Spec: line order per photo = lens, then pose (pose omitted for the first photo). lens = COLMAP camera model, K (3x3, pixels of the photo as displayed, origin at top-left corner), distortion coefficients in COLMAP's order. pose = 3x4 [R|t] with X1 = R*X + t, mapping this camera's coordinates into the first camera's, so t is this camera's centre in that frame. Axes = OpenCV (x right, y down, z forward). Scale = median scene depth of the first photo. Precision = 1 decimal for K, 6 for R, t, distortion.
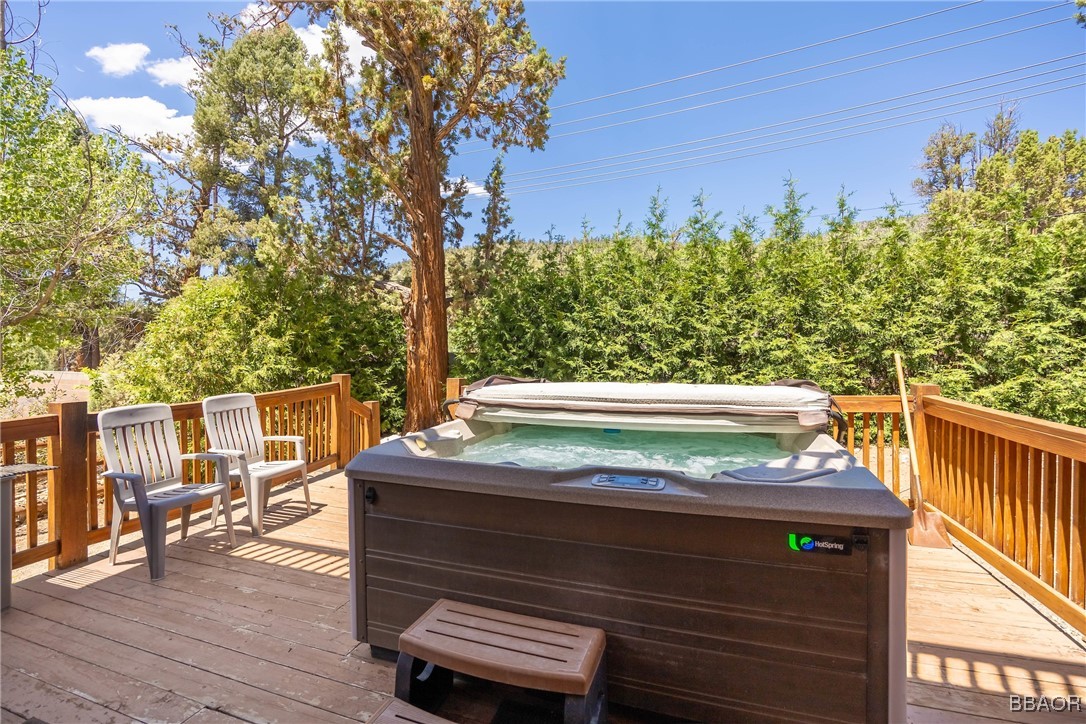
lens RADIAL K [[488.5, 0, 550.7], [0, 488.5, 362.2], [0, 0, 1]] dist [-0.018840, 0.001412]
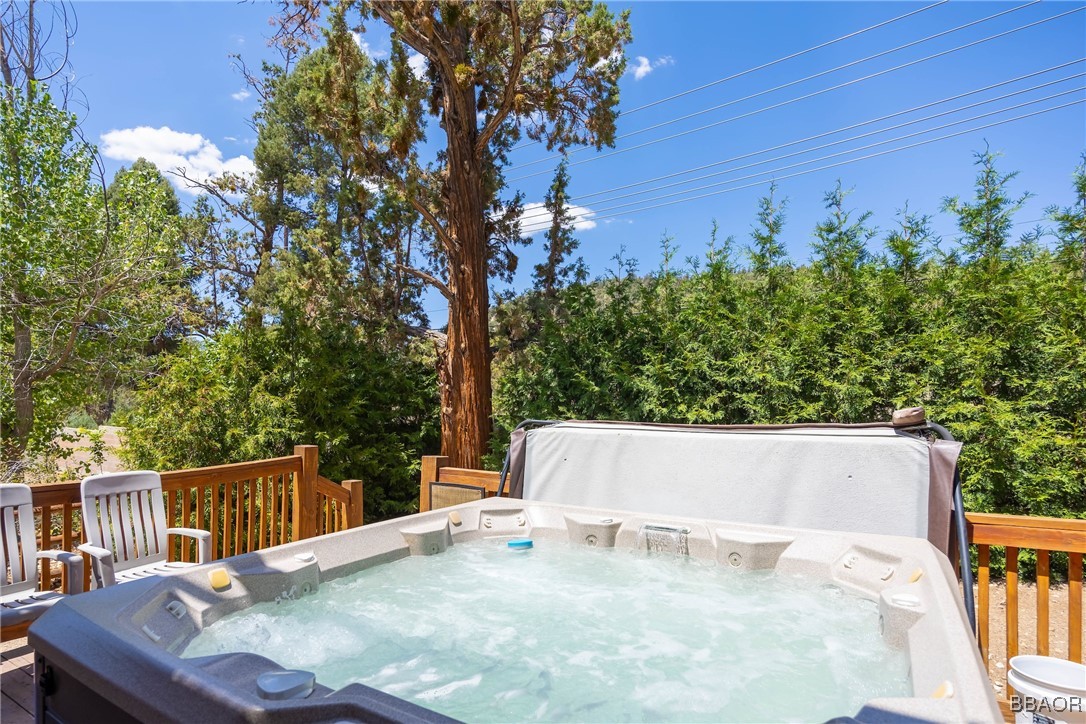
lens RADIAL K [[586.1, 0, 532.4], [0, 586.1, 416.8], [0, 0, 1]] dist [-0.005339, -0.001317]
pose [[0.972658, 0.015484, -0.231726, 0.084563], [-0.018115, 0.999793, -0.009231, -0.011635], [0.231535, 0.013176, 0.972737, 0.108135]]
